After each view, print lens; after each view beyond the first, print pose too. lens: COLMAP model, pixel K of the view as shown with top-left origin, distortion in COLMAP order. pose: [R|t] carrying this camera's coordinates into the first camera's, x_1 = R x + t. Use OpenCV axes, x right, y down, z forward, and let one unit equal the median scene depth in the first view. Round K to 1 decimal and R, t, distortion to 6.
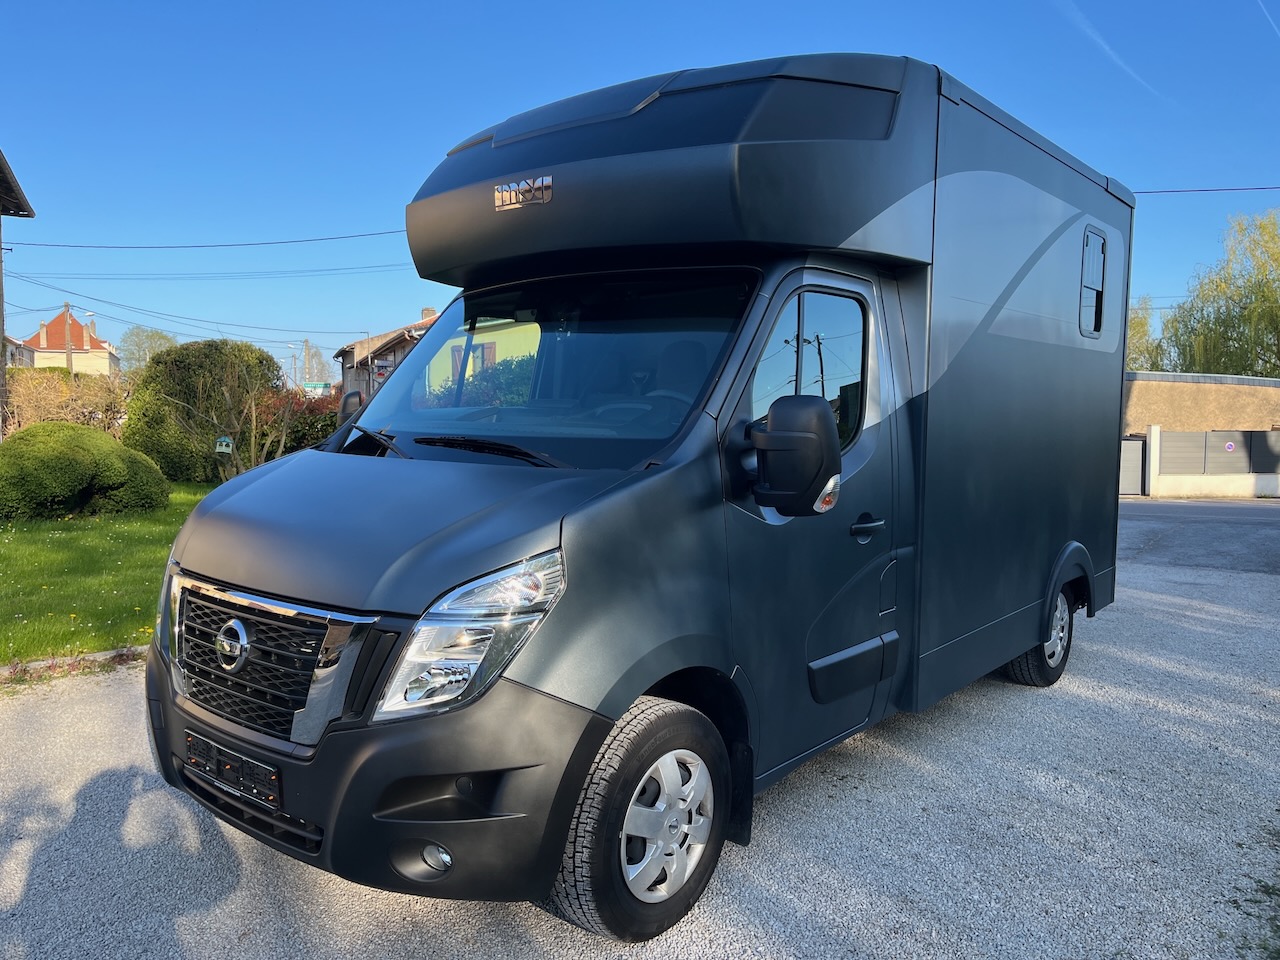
lens RADIAL K [[974.2, 0, 645.8], [0, 974.2, 477.6], [0, 0, 1]] dist [0.062934, -0.080397]
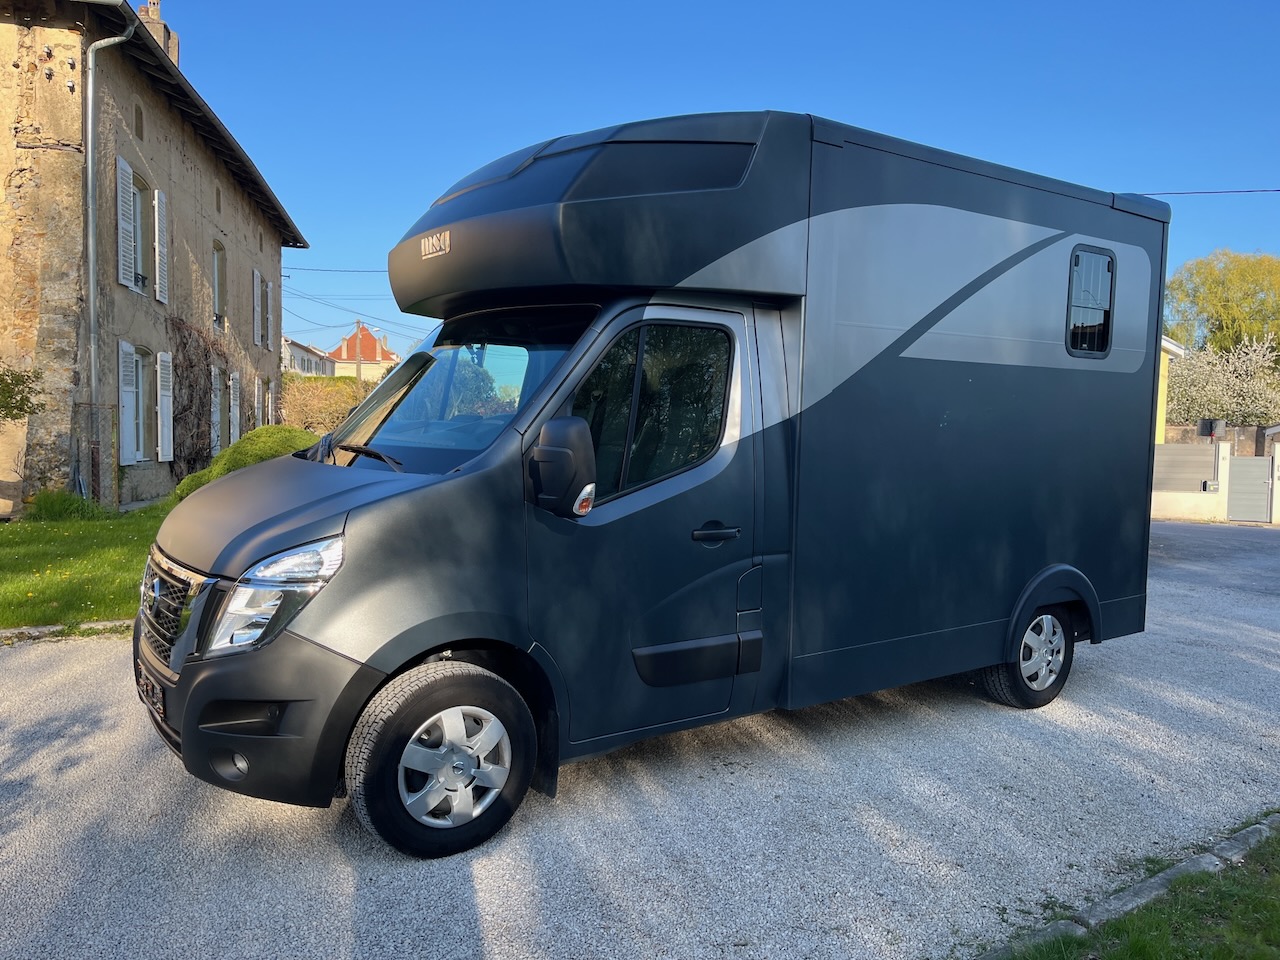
lens RADIAL K [[974.2, 0, 638.5], [0, 974.2, 473.7], [0, 0, 1]] dist [0.062934, -0.080397]
pose [[0.966114, 0.029150, -0.256465, 0.461091], [-0.032623, 0.999424, -0.009297, -0.004809], [0.256047, 0.017349, 0.966509, -0.106857]]
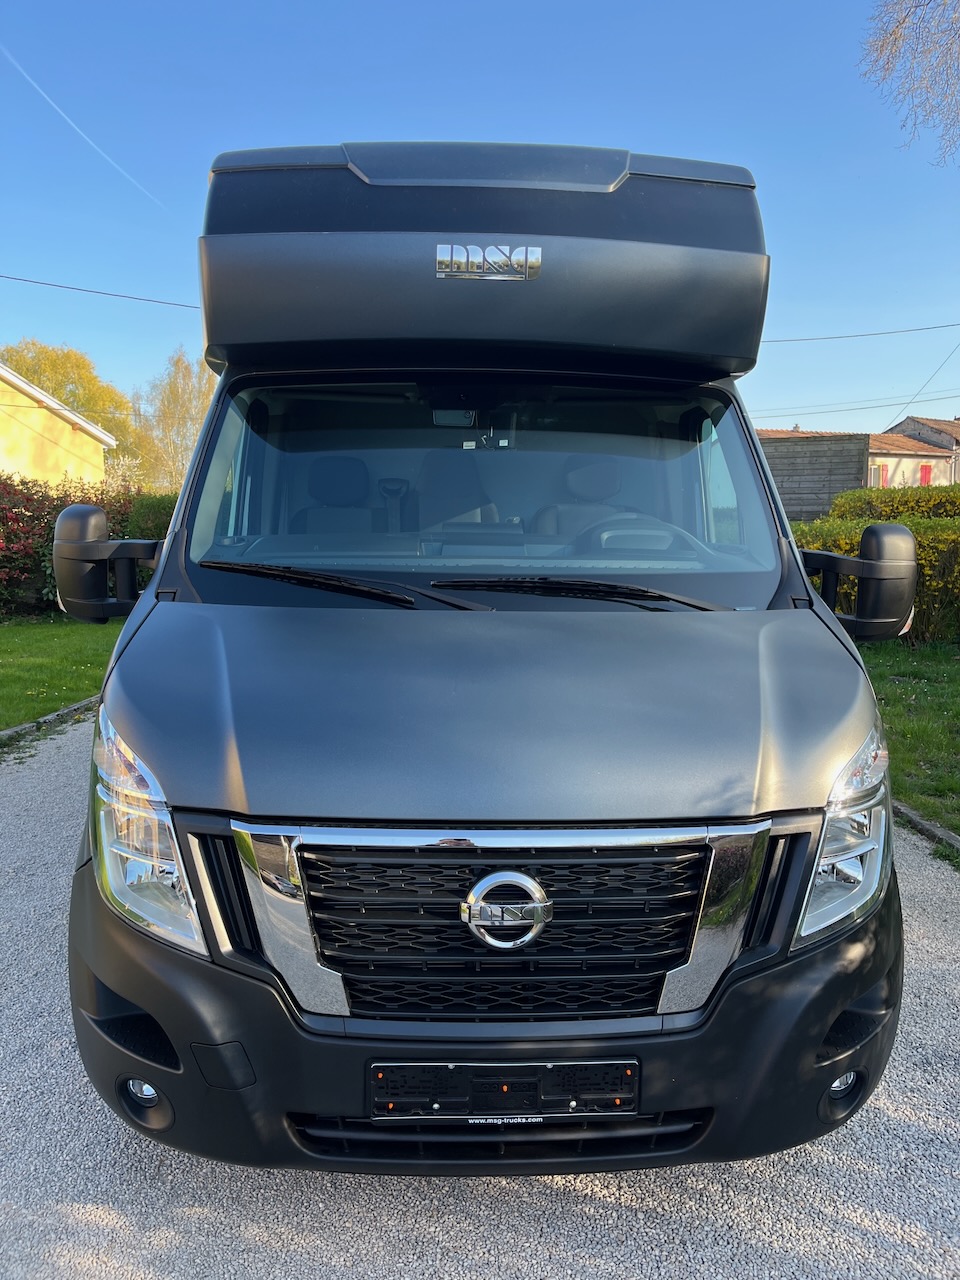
lens RADIAL K [[974.2, 0, 477.2], [0, 974.2, 618.7], [0, 0, 1]] dist [0.062934, -0.080397]
pose [[0.742361, -0.079568, 0.665259, -0.722665], [0.040776, 0.996448, 0.073678, -0.065822], [-0.668759, -0.027569, 0.742968, 0.433965]]
